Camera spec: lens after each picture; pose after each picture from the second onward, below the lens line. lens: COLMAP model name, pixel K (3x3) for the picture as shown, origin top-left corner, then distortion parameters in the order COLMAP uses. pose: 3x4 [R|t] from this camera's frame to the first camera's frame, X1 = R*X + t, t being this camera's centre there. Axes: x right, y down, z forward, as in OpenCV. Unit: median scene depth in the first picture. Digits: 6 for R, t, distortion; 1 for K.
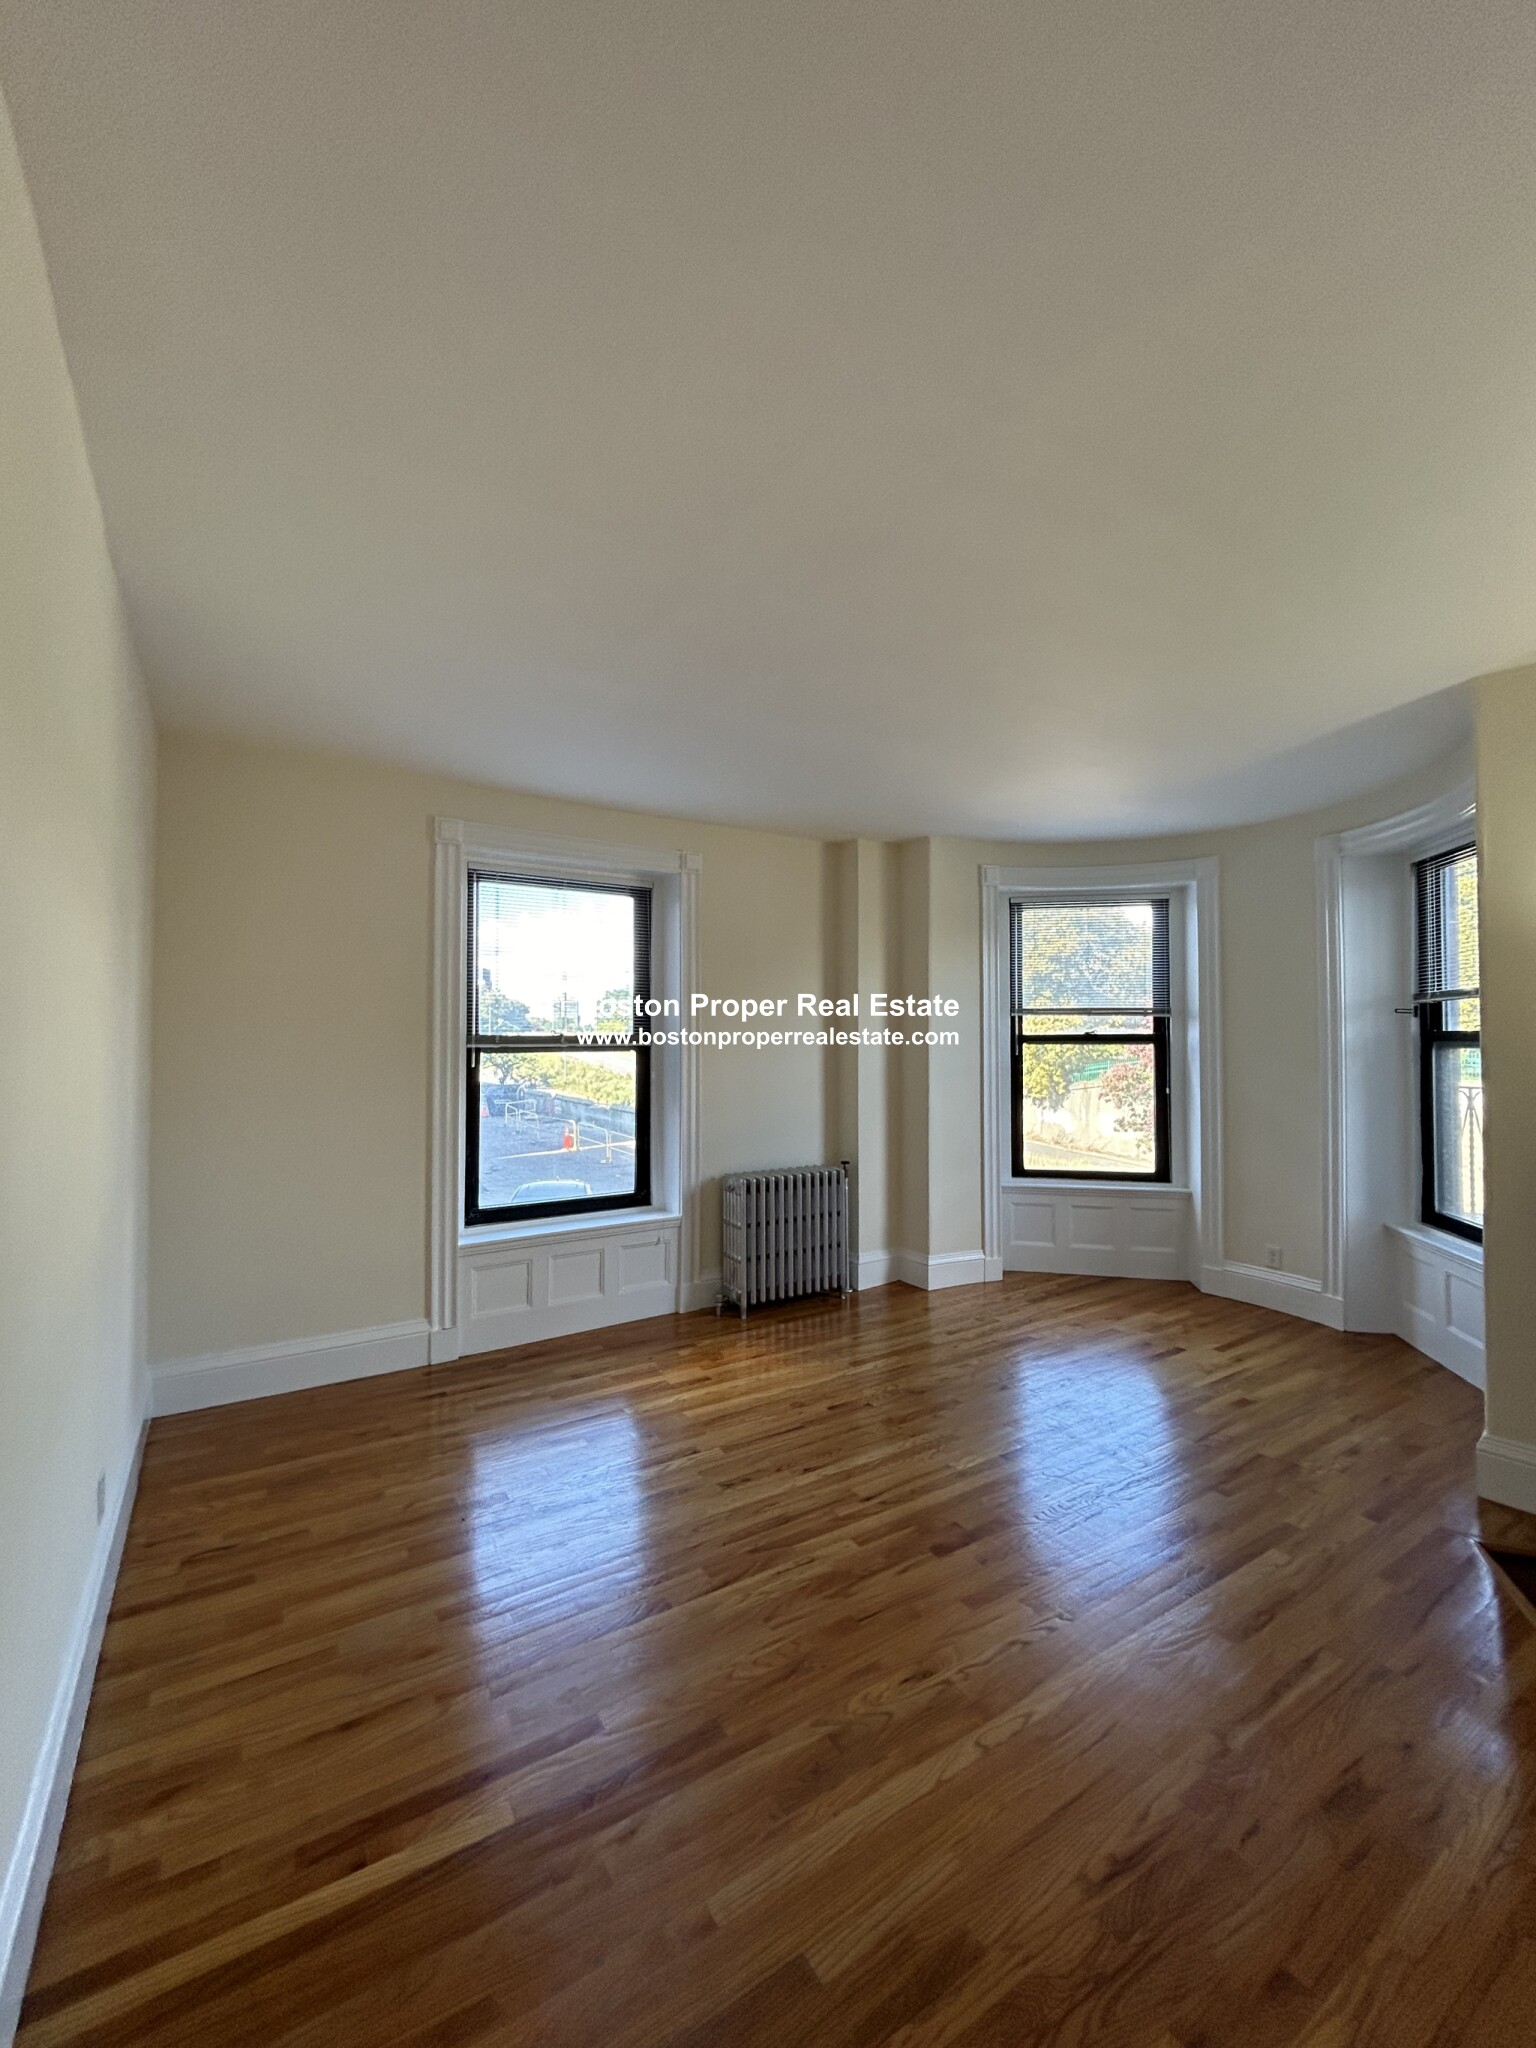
lens RADIAL K [[828.4, 0, 772.2], [0, 828.4, 1030.0], [0, 0, 1]] dist [-0.003273, 0.000224]
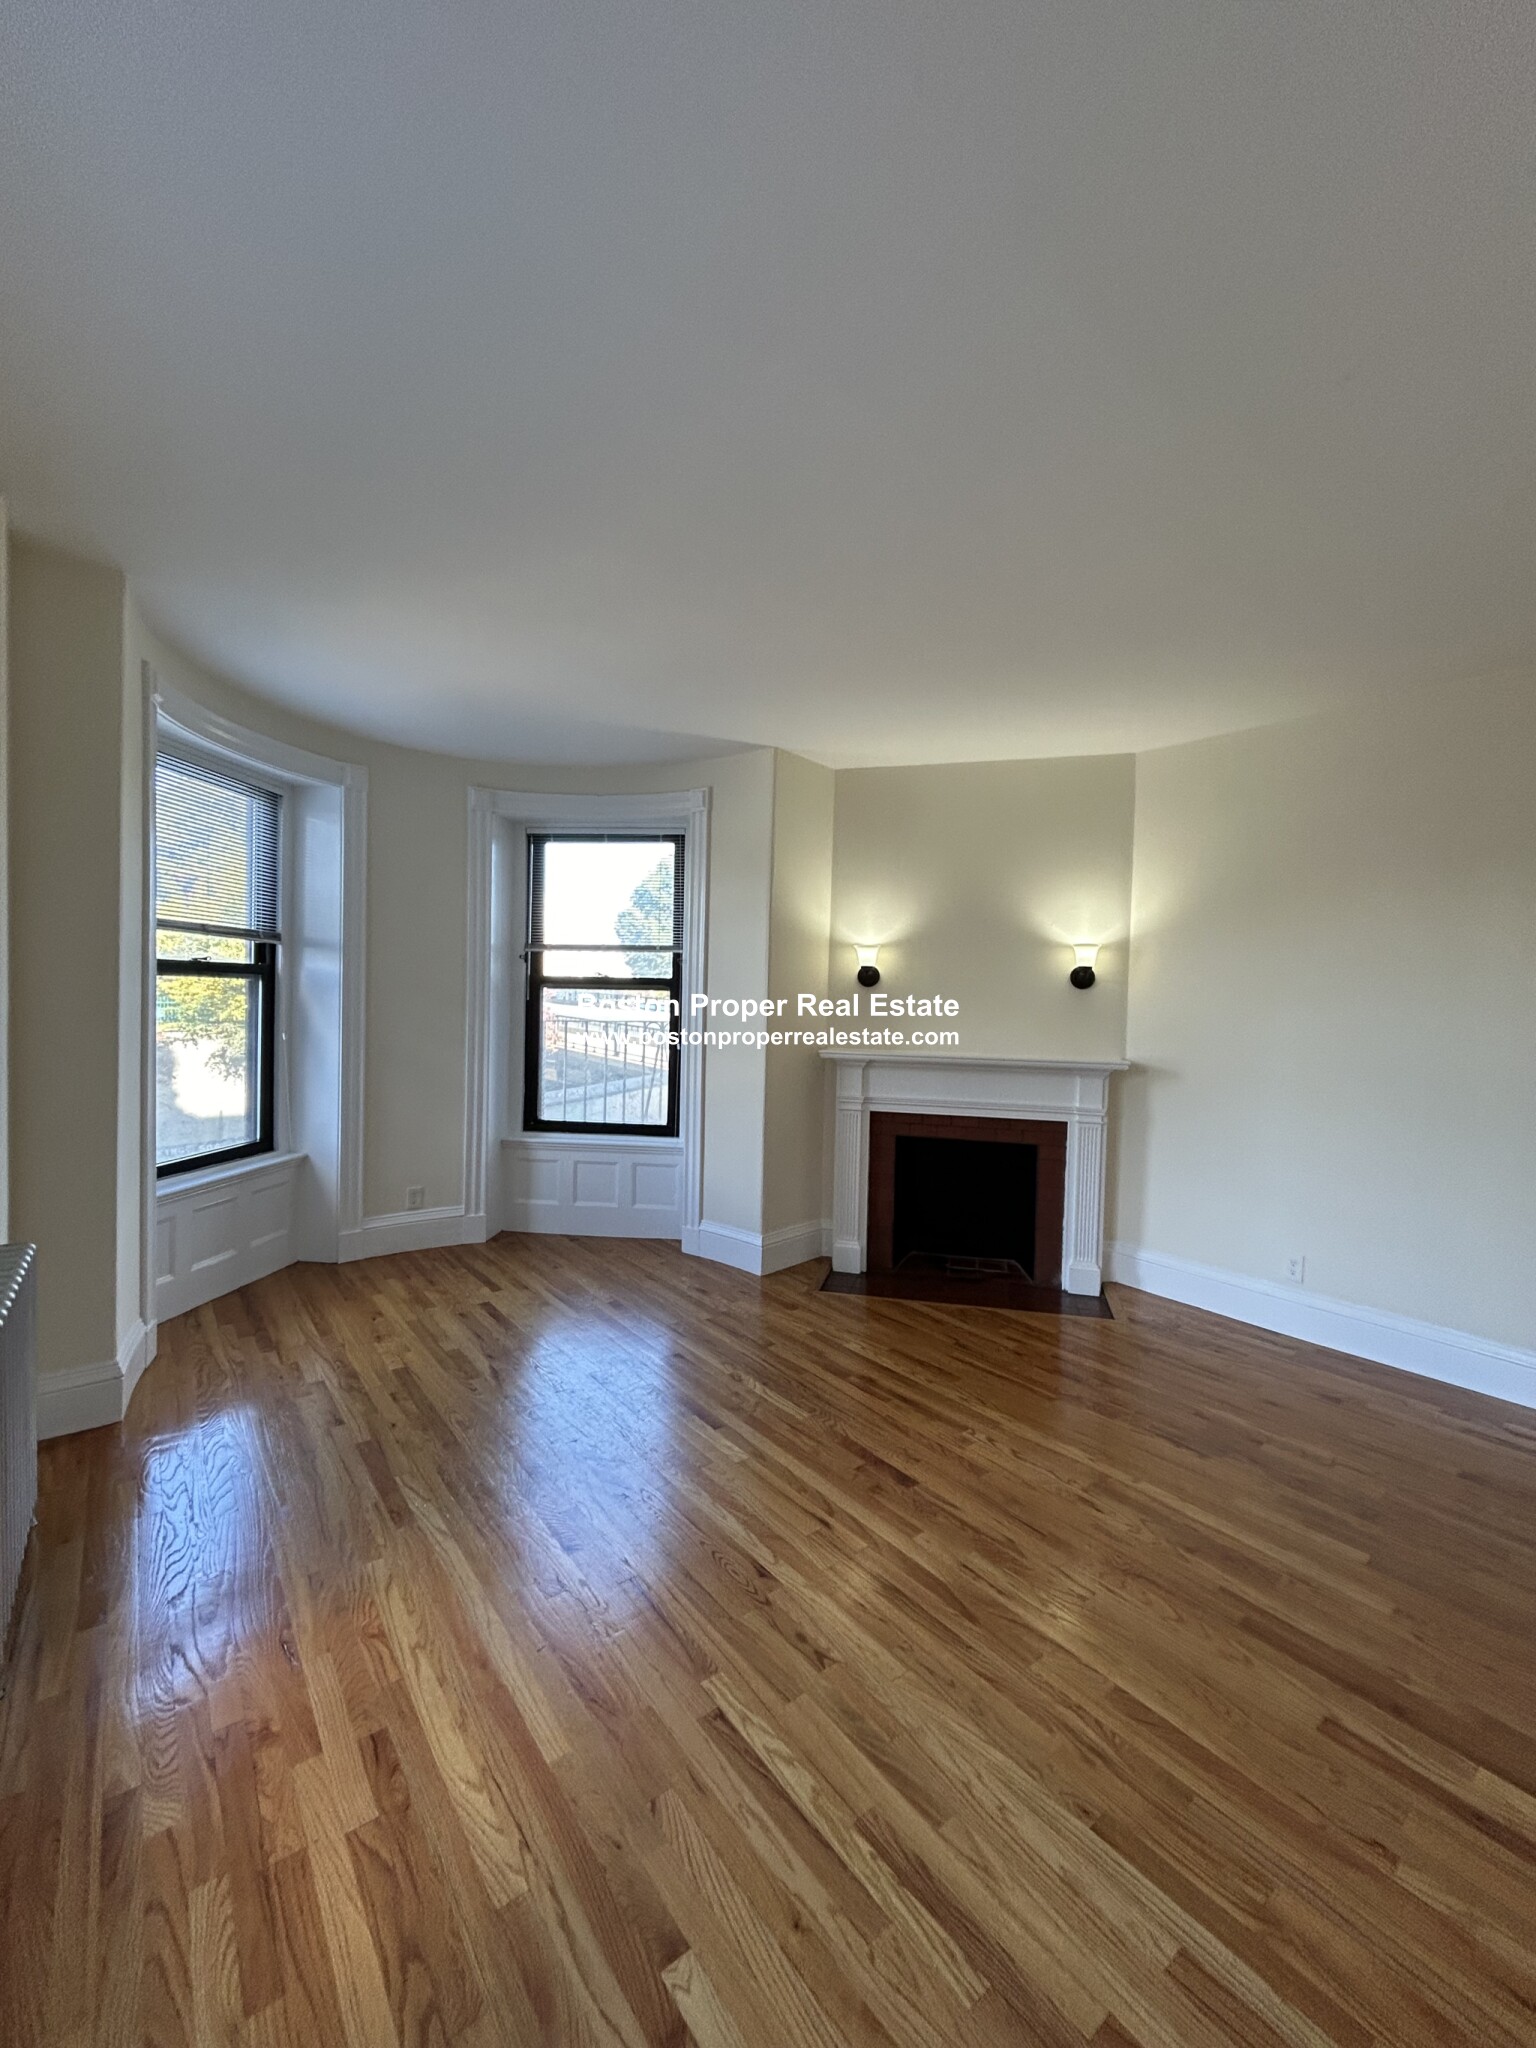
lens RADIAL K [[828.4, 0, 774.8], [0, 828.4, 1019.2], [0, 0, 1]] dist [-0.003273, 0.000224]
pose [[-0.095885, -0.023950, 0.995104, -0.463620], [-0.034919, 0.999176, 0.020683, 0.030936], [-0.994780, -0.032765, -0.096642, 0.766358]]
